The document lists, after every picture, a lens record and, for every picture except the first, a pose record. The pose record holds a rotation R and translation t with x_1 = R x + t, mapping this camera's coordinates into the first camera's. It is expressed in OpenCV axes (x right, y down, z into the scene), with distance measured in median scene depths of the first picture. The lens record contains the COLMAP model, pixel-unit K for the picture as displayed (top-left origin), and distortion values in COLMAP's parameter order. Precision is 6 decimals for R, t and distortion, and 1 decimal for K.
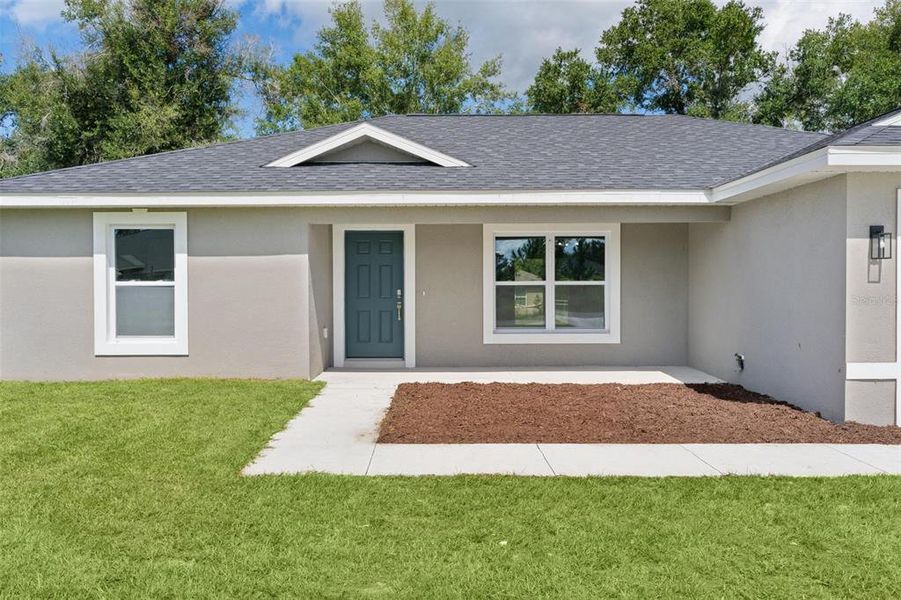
lens RADIAL K [[718.3, 0, 451.8], [0, 718.3, 302.2], [0, 0, 1]] dist [0.001181, 0.004455]
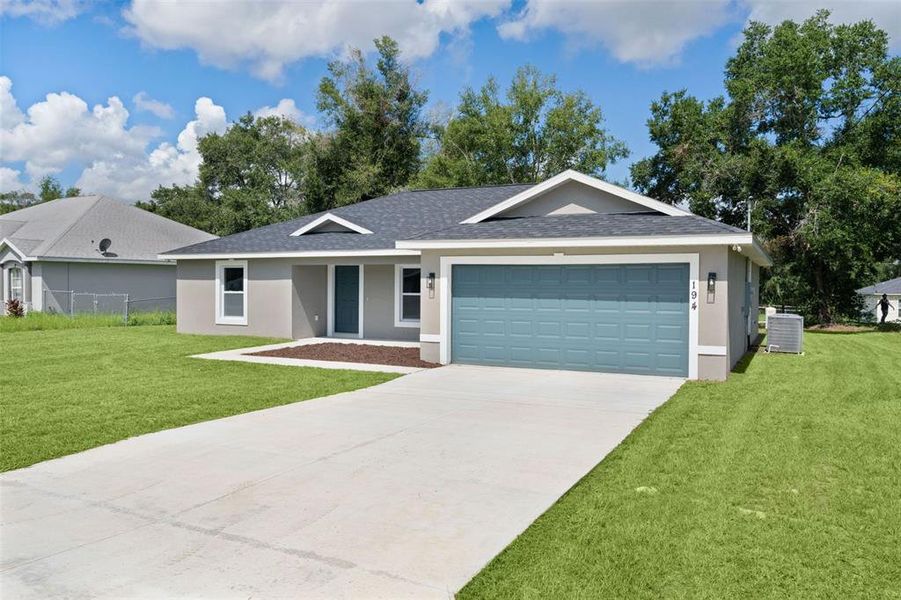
lens RADIAL K [[718.3, 0, 445.4], [0, 718.3, 296.2], [0, 0, 1]] dist [0.001181, 0.004455]
pose [[0.896653, 0.015327, -0.442469, 0.998704], [-0.018839, 0.999816, -0.003542, -0.016474], [0.442334, 0.011511, 0.896777, -0.608826]]
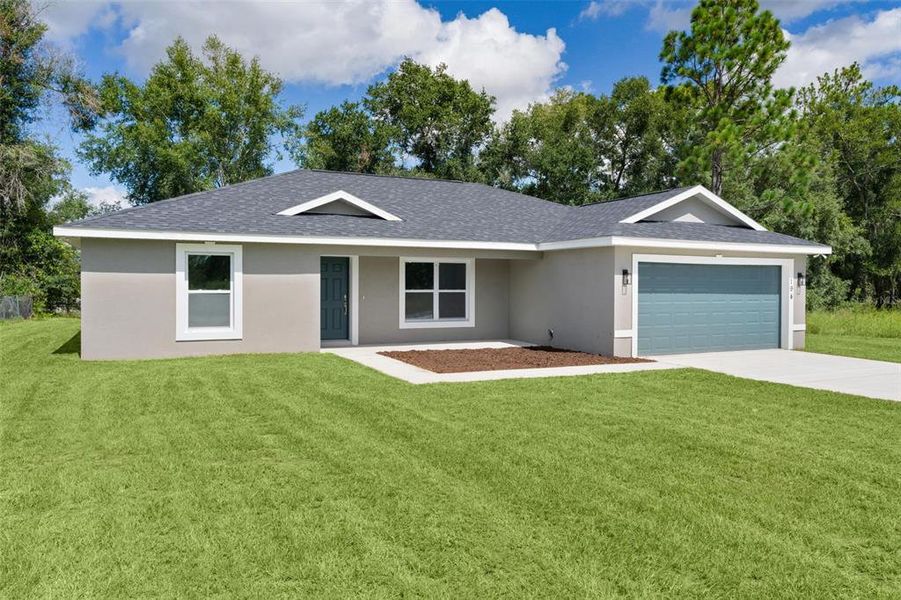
lens RADIAL K [[718.3, 0, 454.8], [0, 718.3, 297.7], [0, 0, 1]] dist [0.001181, 0.004455]
pose [[0.893292, -0.001262, 0.449474, -0.568516], [0.001690, 0.999998, -0.000552, -0.010726], [-0.449473, 0.001253, 0.893293, -0.492298]]
